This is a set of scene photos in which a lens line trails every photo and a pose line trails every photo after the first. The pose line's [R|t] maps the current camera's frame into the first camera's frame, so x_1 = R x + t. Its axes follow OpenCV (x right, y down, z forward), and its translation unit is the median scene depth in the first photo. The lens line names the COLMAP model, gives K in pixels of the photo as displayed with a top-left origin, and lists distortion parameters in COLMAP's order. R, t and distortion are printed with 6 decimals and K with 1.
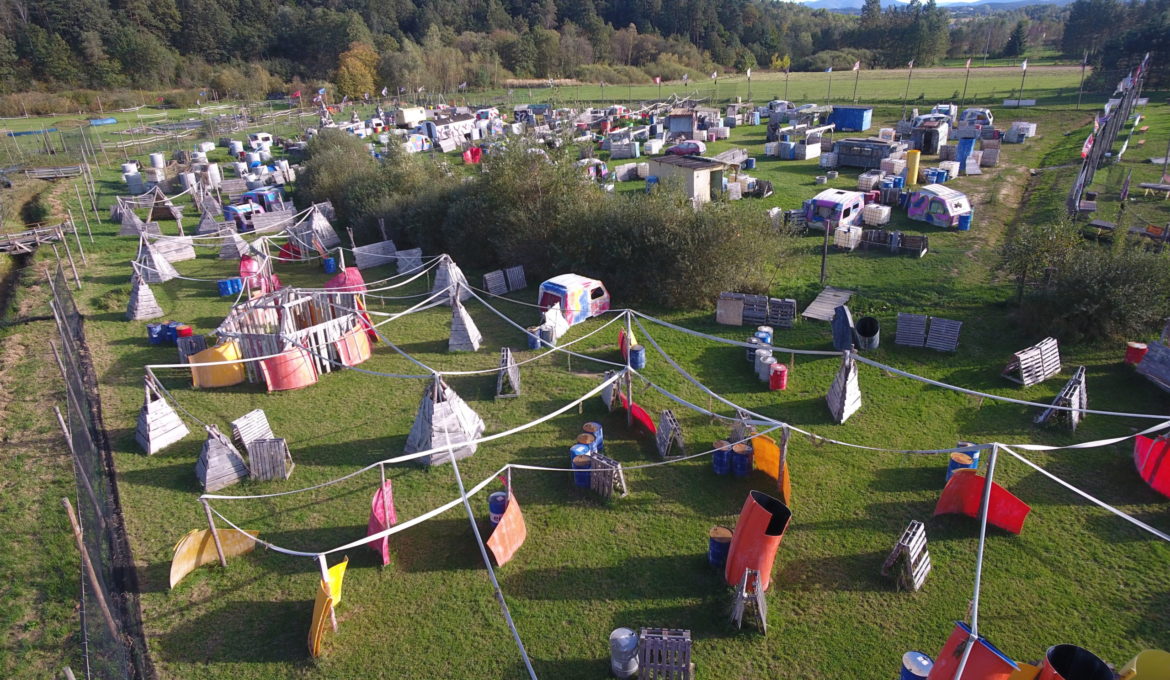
lens RADIAL K [[685.3, 0, 591.5], [0, 685.3, 336.3], [0, 0, 1]] dist [0.004631, -0.001390]
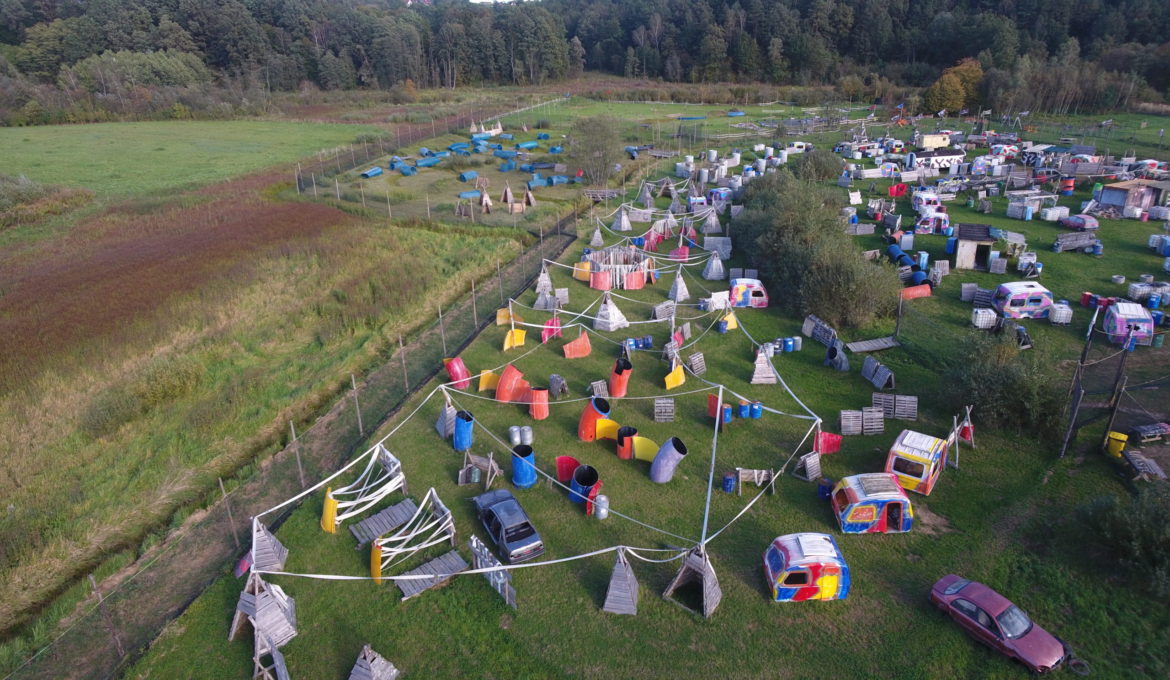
lens RADIAL K [[685.3, 0, 587.5], [0, 685.3, 342.8], [0, 0, 1]] dist [0.004631, -0.001390]
pose [[0.616314, 0.339092, -0.710756, 0.148358], [-0.315116, 0.933331, 0.172034, -0.016636], [0.721706, 0.117943, 0.682078, -0.062150]]
